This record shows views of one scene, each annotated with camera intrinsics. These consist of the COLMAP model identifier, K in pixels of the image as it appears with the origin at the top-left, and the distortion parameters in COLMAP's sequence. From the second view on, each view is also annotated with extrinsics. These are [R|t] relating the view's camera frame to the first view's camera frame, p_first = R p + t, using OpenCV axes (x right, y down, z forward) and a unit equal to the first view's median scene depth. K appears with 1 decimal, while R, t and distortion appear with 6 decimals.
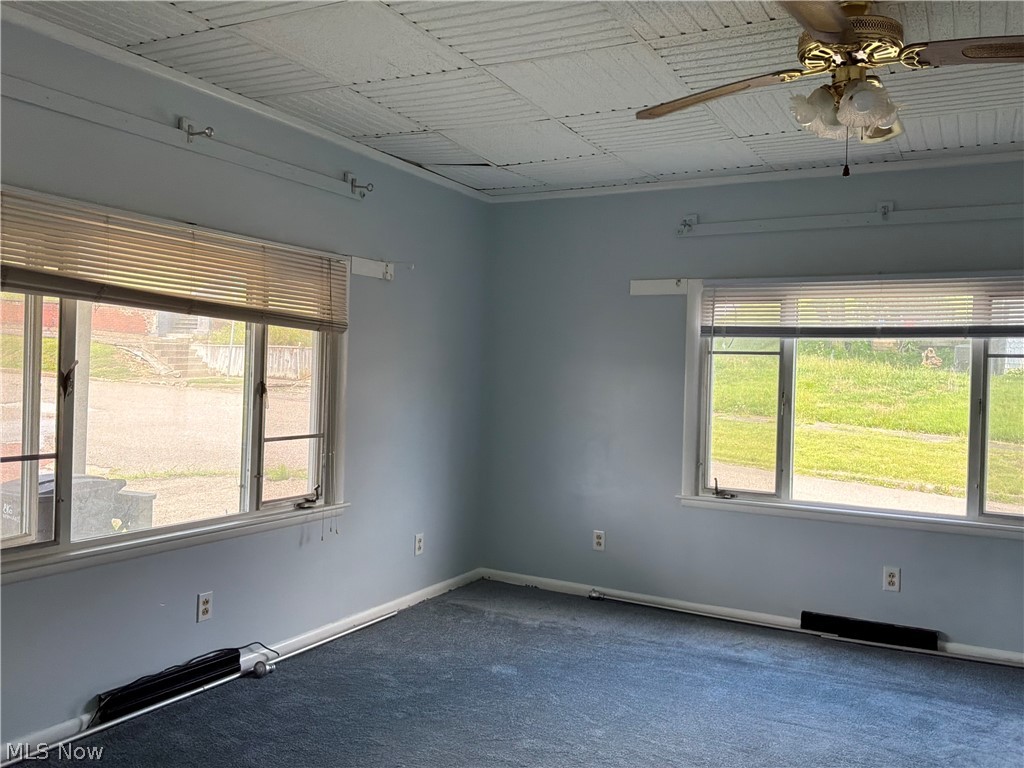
lens RADIAL K [[836.0, 0, 515.3], [0, 836.0, 377.2], [0, 0, 1]] dist [0.102214, -0.179487]
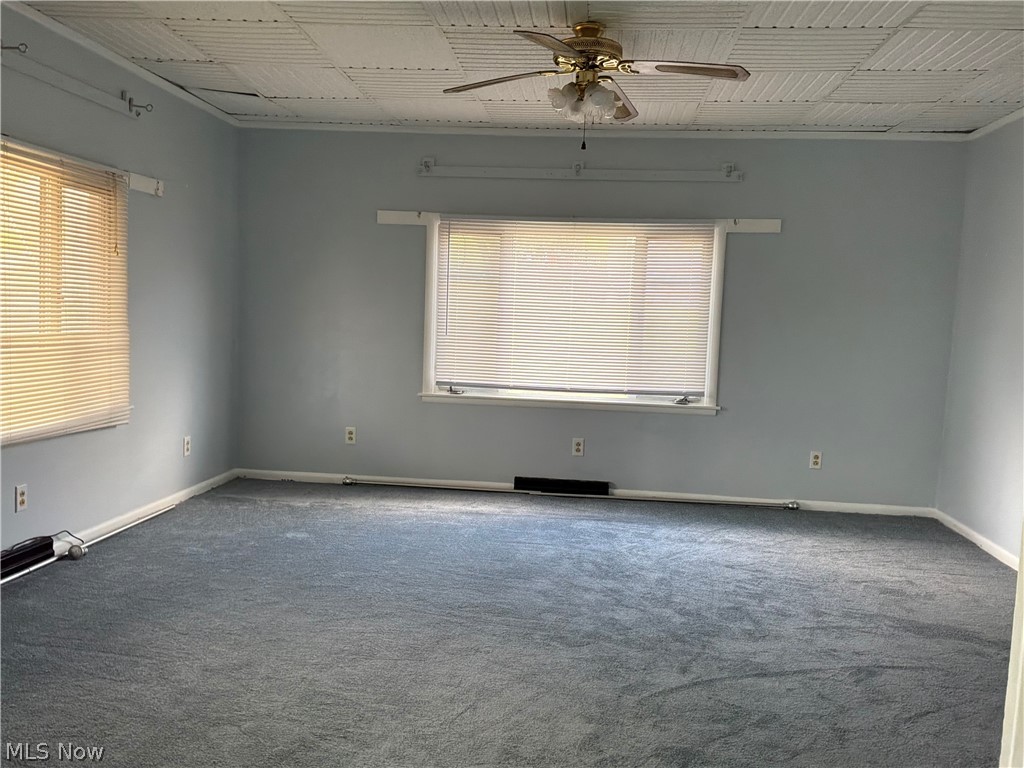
lens RADIAL K [[836.0, 0, 515.3], [0, 836.0, 377.2], [0, 0, 1]] dist [0.102214, -0.179487]
pose [[0.920985, -0.022709, 0.388935, -0.175888], [-0.009659, 0.996662, 0.081064, 0.021558], [-0.389477, -0.078415, 0.917692, -0.187480]]
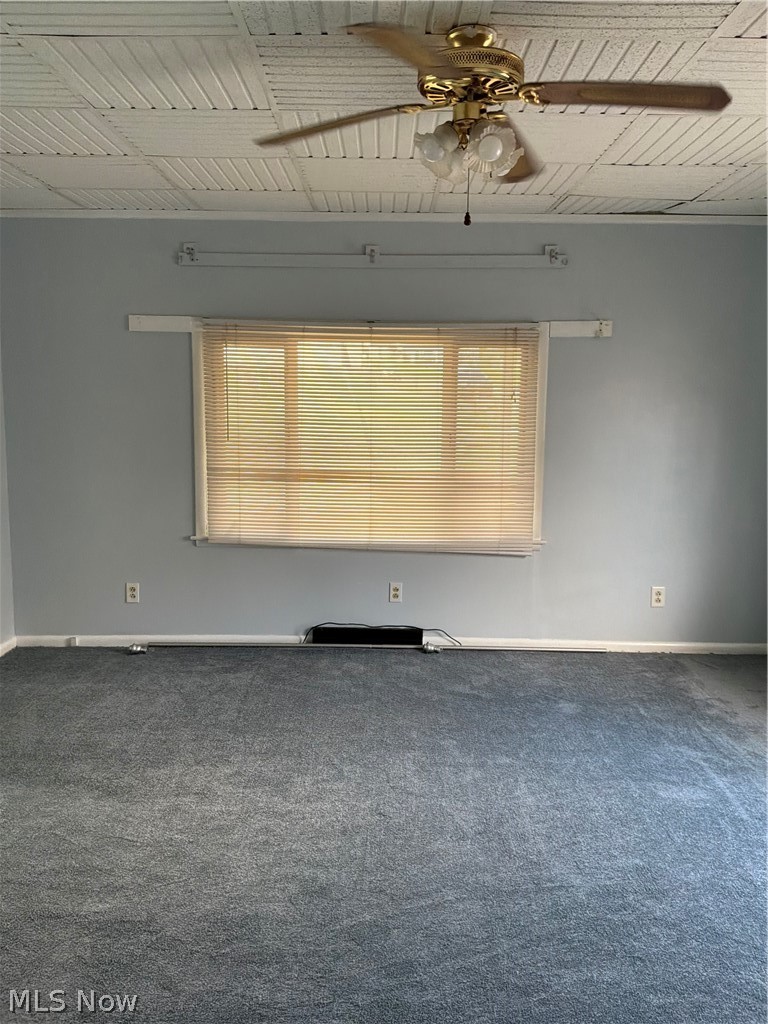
lens RADIAL K [[836.0, 0, 400.0], [0, 836.0, 511.4], [0, 0, 1]] dist [0.102214, -0.179487]
pose [[0.473191, 0.090374, -0.876312, 0.740455], [-0.002089, 0.994836, 0.101470, -0.006842], [0.880957, -0.046184, 0.470936, 0.301388]]
